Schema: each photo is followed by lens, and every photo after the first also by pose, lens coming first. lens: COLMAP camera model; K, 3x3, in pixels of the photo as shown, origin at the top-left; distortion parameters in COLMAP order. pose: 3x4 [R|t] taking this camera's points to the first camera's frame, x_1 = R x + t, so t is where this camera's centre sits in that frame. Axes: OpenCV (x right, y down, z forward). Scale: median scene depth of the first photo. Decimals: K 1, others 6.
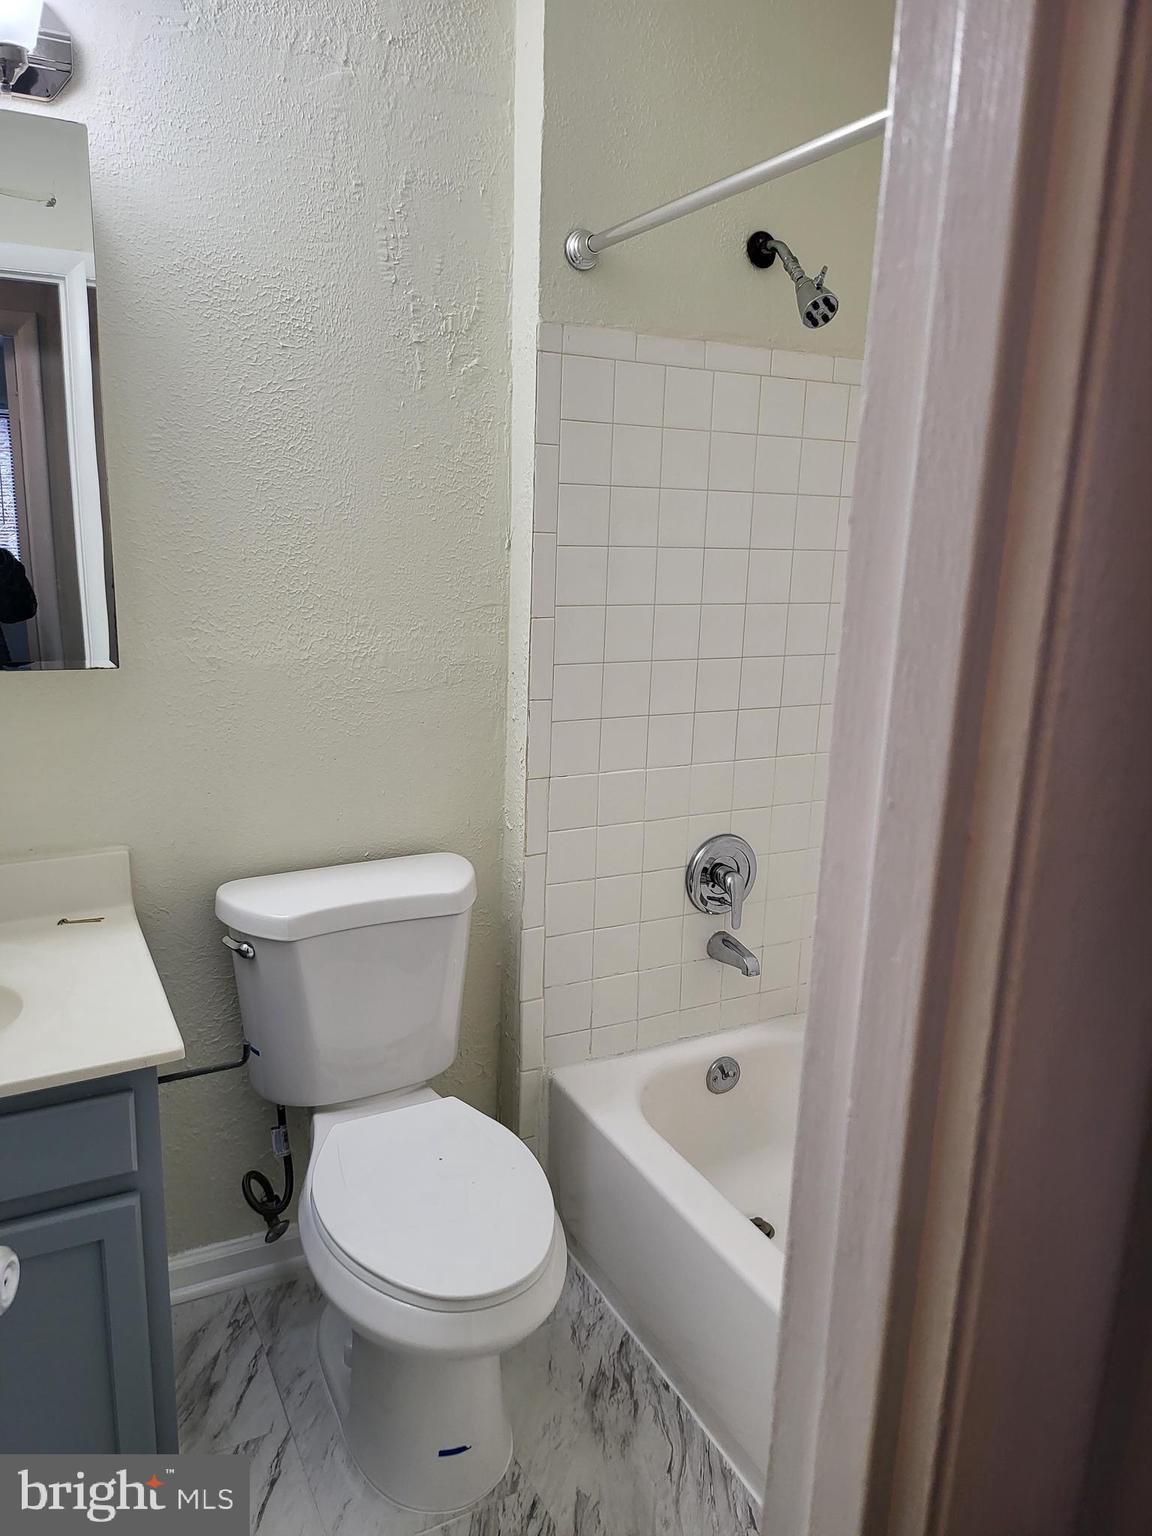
lens RADIAL K [[1104.5, 0, 576.0], [0, 1104.5, 768.0], [0, 0, 1]] dist [0.054944, -0.072256]
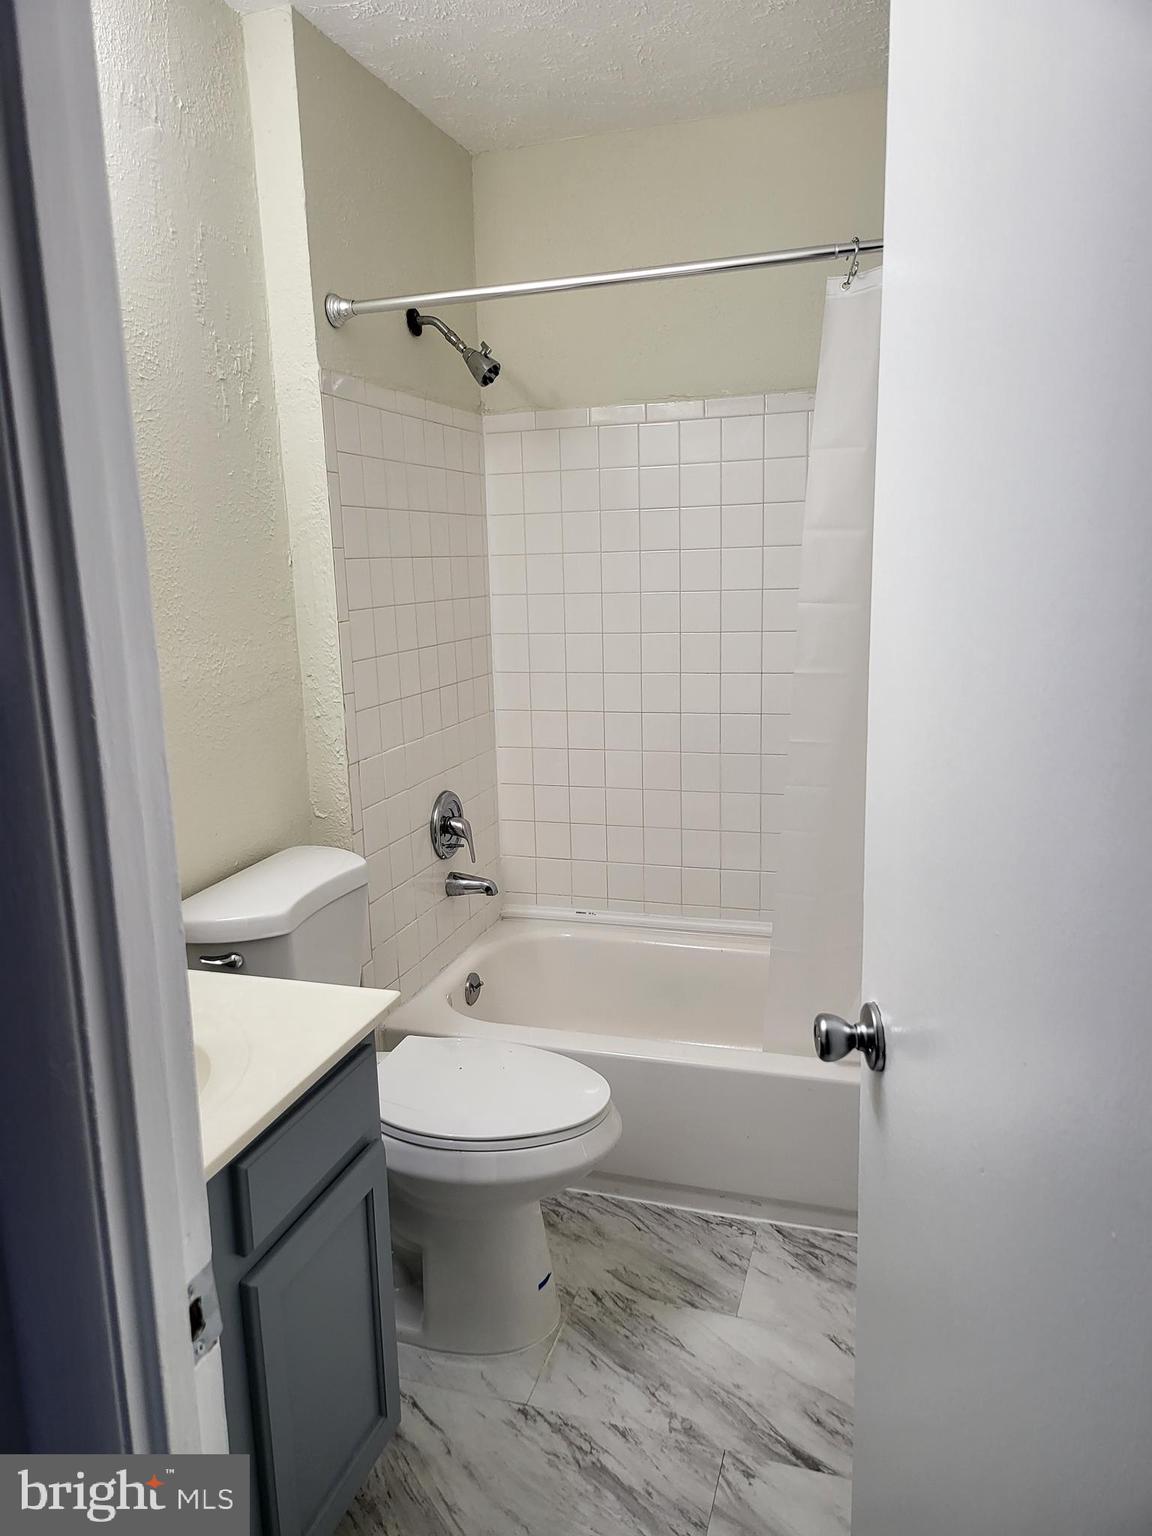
lens RADIAL K [[1104.5, 0, 576.0], [0, 1104.5, 768.0], [0, 0, 1]] dist [0.054944, -0.072256]
pose [[0.698560, -0.188667, 0.690230, -0.738695], [0.215807, 0.975248, 0.048163, 0.009263], [-0.682232, 0.115312, 0.721985, 0.023919]]
